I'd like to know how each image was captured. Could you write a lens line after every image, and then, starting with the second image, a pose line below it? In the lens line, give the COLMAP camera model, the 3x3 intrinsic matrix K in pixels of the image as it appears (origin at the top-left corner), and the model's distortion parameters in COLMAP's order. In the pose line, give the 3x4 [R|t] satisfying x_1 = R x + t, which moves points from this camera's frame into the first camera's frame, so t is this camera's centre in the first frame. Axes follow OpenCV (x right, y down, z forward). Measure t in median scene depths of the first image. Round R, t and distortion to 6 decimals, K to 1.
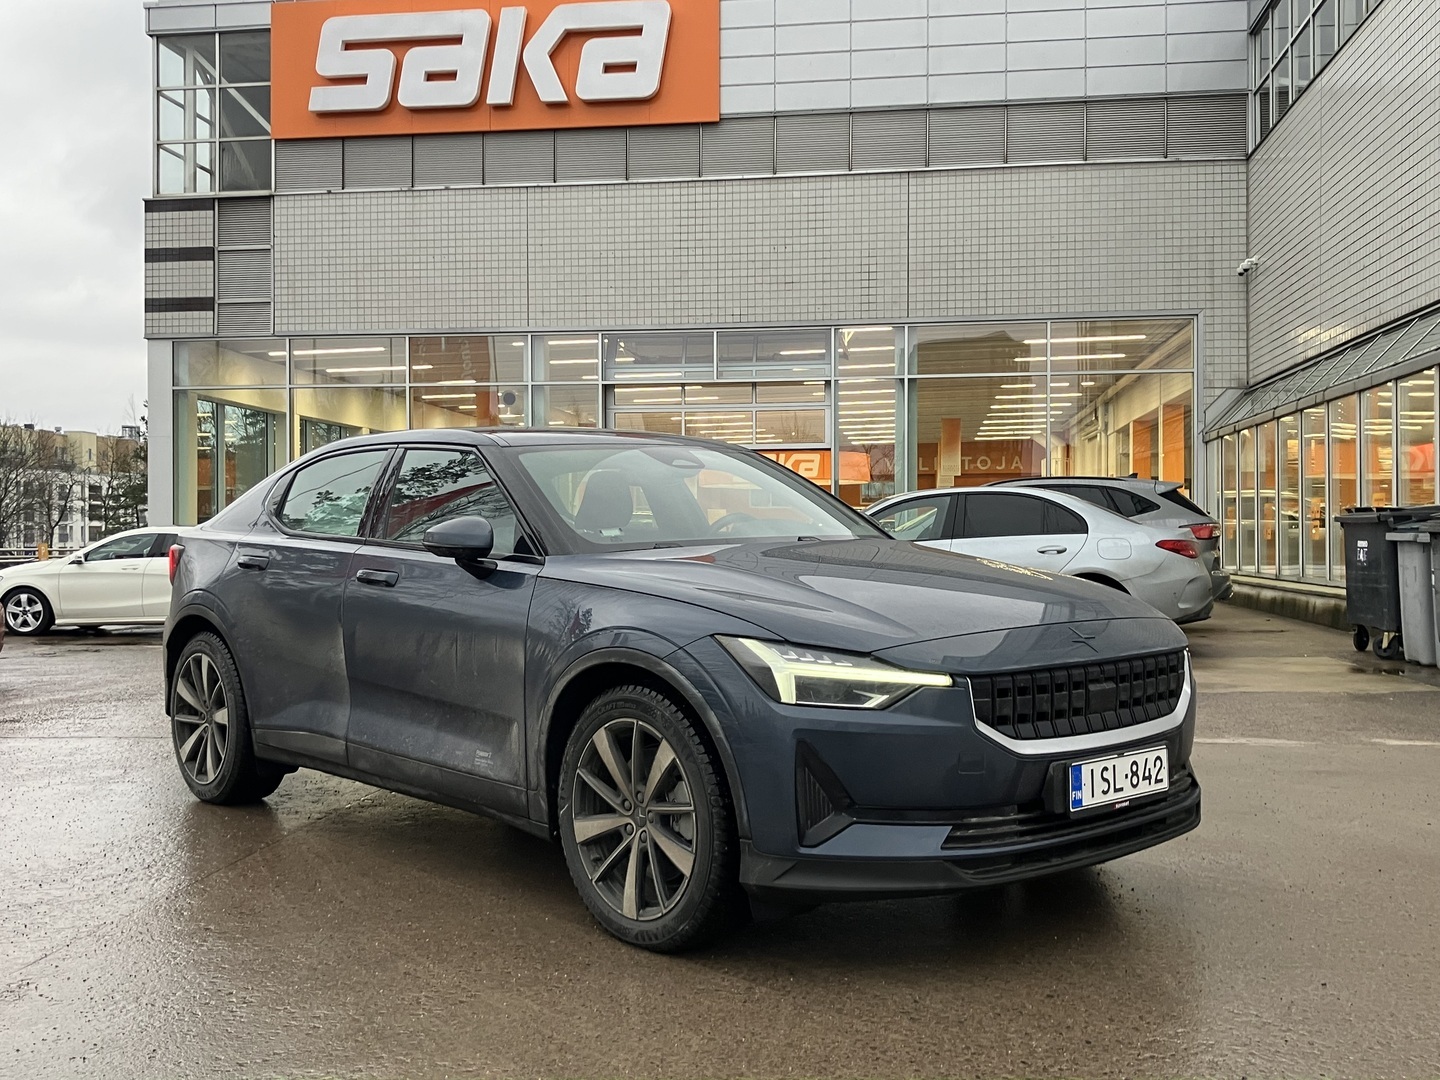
lens RADIAL K [[1460.0, 0, 717.0], [0, 1460.0, 526.6], [0, 0, 1]] dist [-0.008951, 0.000000]
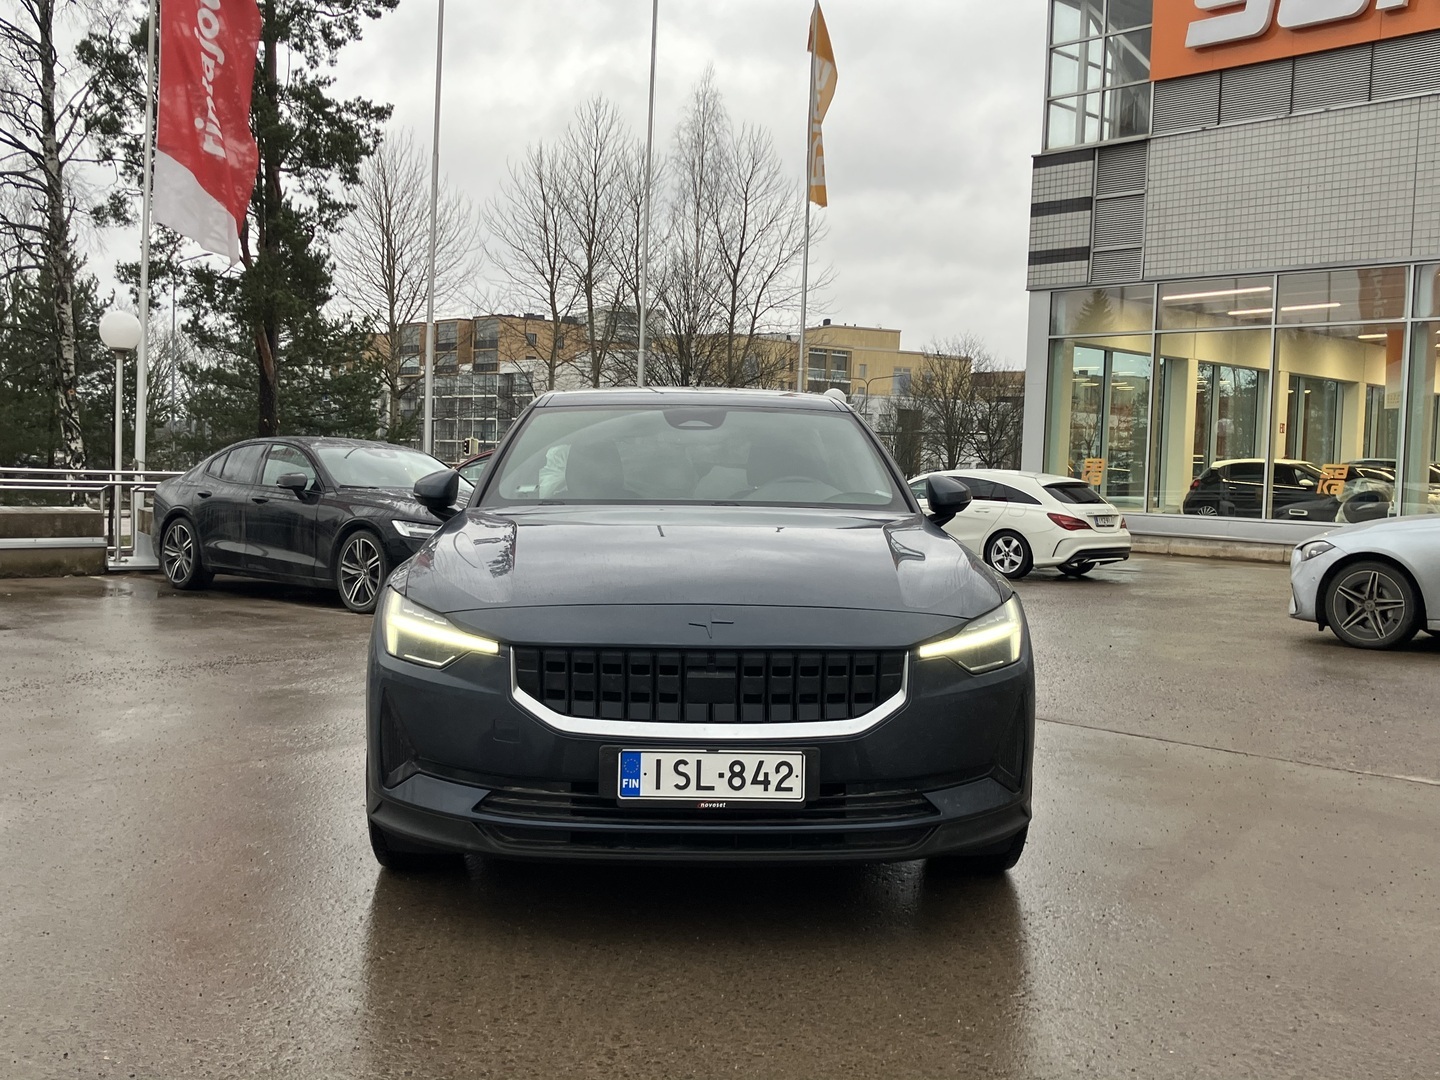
lens RADIAL K [[1460.0, 0, 722.1], [0, 1460.0, 538.2], [0, 0, 1]] dist [-0.008951, 0.000000]
pose [[0.785523, 0.054130, -0.616461, 0.096155], [-0.025431, 0.998149, 0.055240, -0.003131], [0.618310, -0.027715, 0.785445, 0.033116]]
